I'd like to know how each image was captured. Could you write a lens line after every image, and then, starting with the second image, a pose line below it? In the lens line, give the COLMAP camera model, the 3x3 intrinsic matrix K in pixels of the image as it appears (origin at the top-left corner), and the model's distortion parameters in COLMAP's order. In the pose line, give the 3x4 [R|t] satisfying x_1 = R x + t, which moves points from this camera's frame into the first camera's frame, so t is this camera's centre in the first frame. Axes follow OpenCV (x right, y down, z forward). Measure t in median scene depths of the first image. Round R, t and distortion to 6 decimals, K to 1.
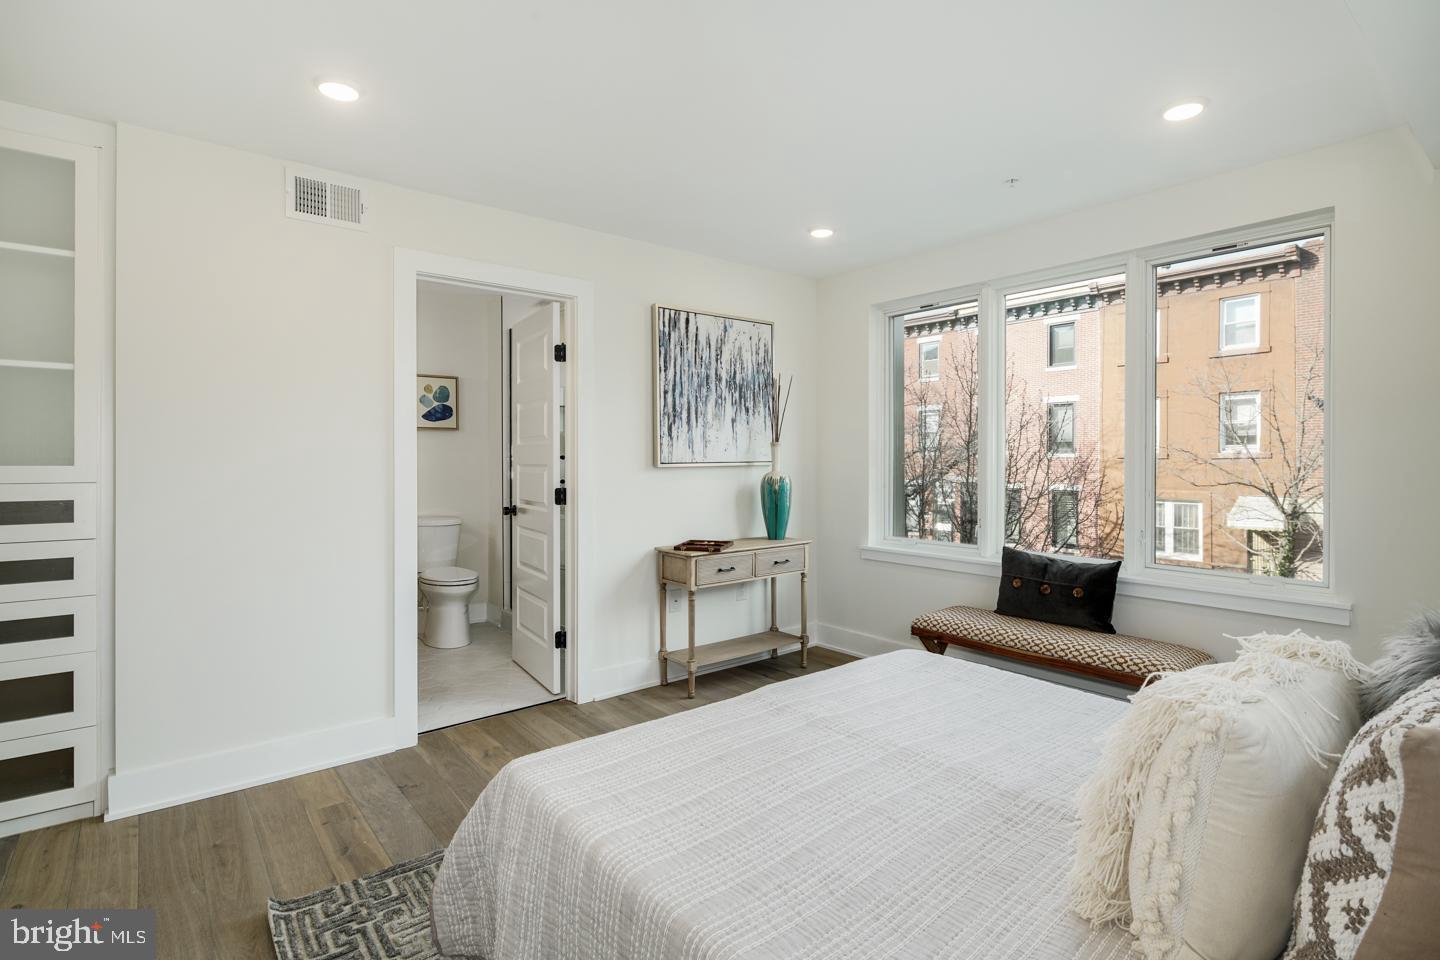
lens RADIAL K [[715.5, 0, 722.0], [0, 715.5, 468.9], [0, 0, 1]] dist [0.002300, -0.001279]
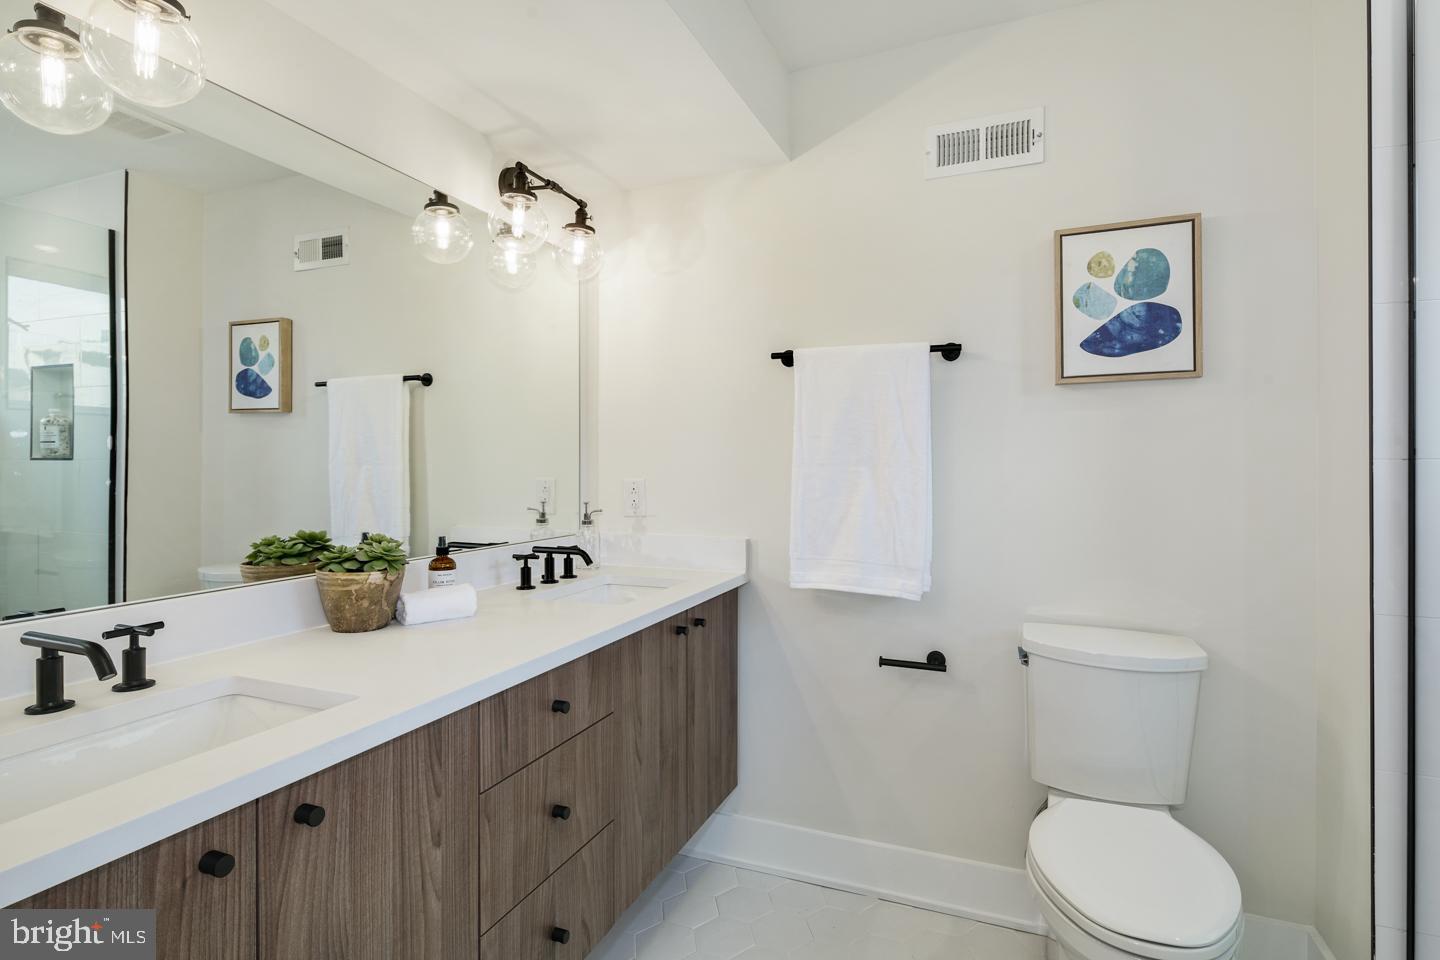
lens RADIAL K [[715.5, 0, 720.9], [0, 715.5, 468.9], [0, 0, 1]] dist [0.002300, -0.001279]
pose [[0.472686, -0.002492, -0.881227, -0.186058], [-0.005206, 0.999971, -0.005620, -0.008738], [0.881215, 0.007244, 0.472659, 0.661019]]
